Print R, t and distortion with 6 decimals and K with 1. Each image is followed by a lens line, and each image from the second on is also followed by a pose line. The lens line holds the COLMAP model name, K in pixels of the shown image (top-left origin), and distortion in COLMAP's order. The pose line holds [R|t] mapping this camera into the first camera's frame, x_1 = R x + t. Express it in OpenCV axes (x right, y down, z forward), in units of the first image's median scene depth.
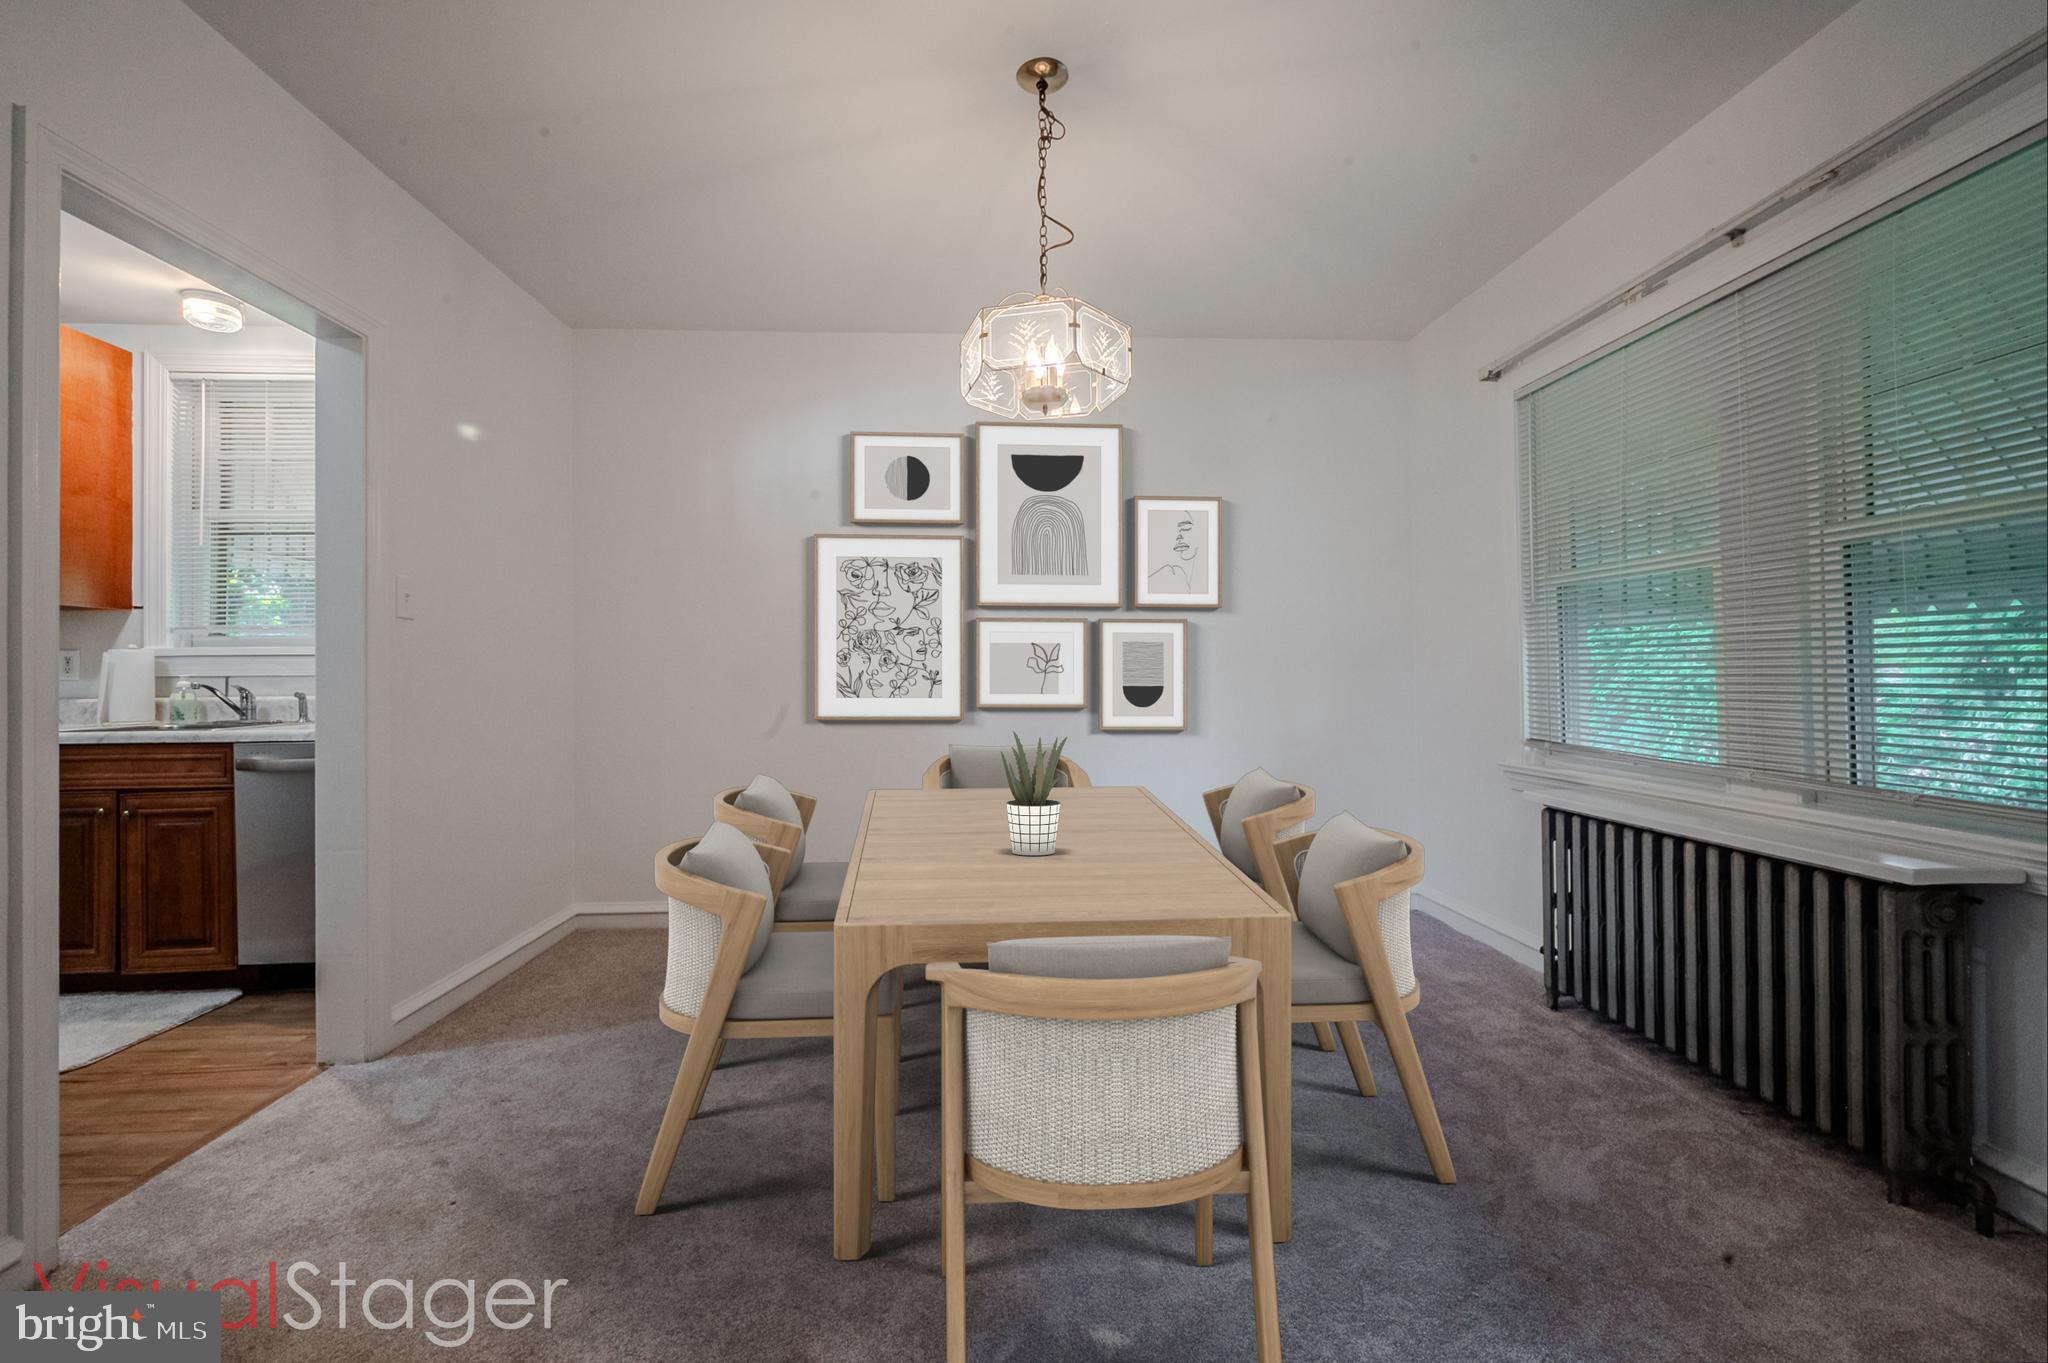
lens RADIAL K [[824.9, 0, 1019.6], [0, 824.9, 664.4], [0, 0, 1]] dist [-0.002284, -0.000258]
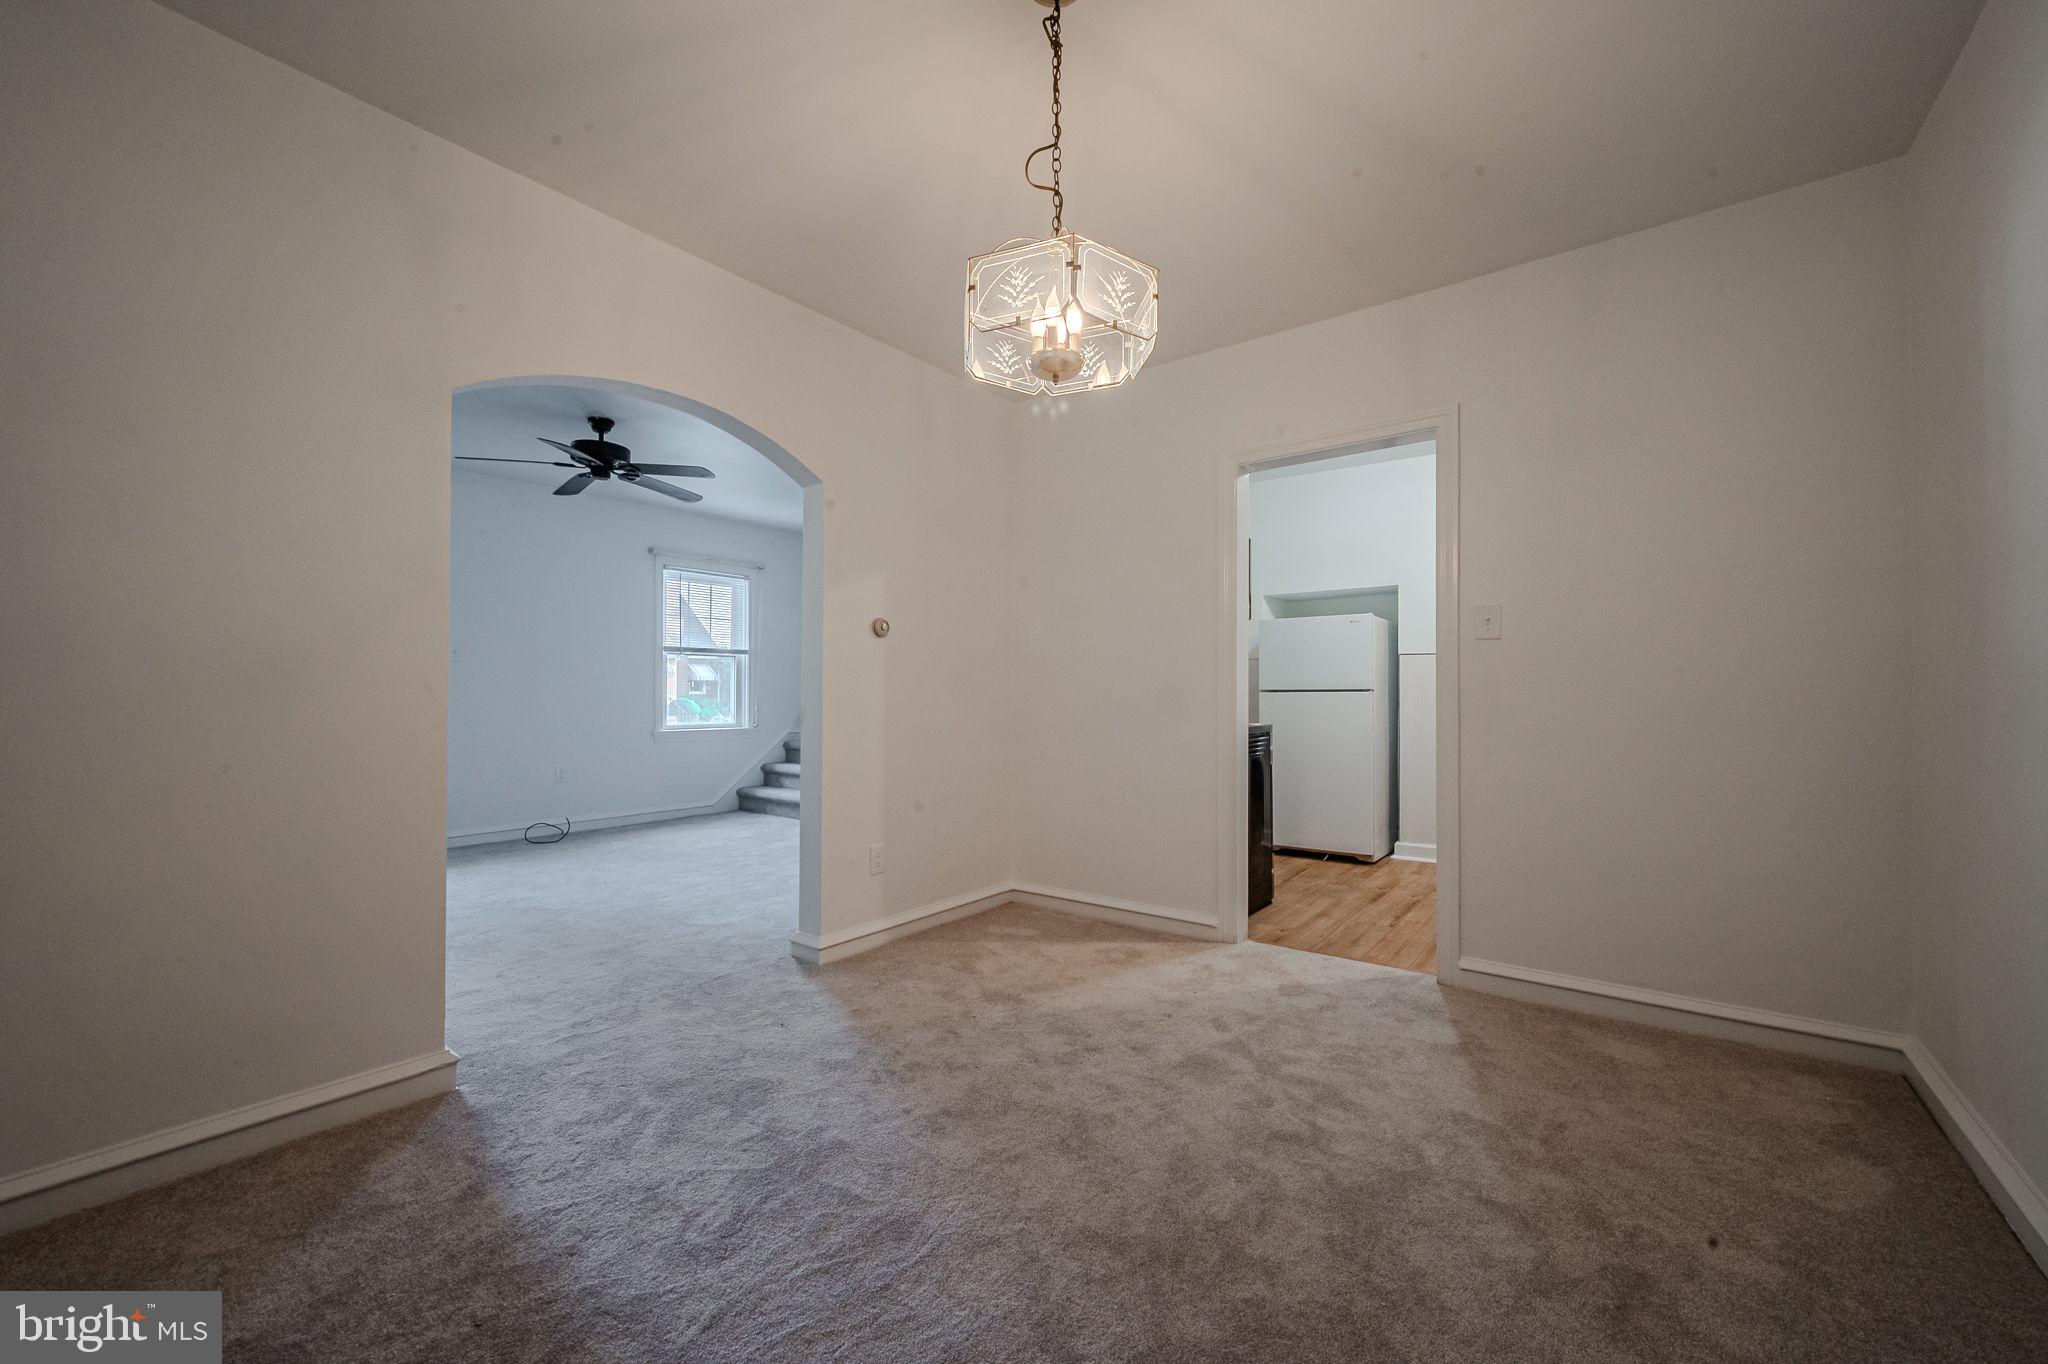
lens RADIAL K [[813.0, 0, 1028.5], [0, 813.0, 687.4], [0, 0, 1]] dist [0.000120, -0.000007]
pose [[-0.644249, 0.005864, -0.764793, 0.435415], [0.014465, 0.999885, -0.004519, 0.006726], [0.764679, -0.013974, -0.644260, 0.950242]]
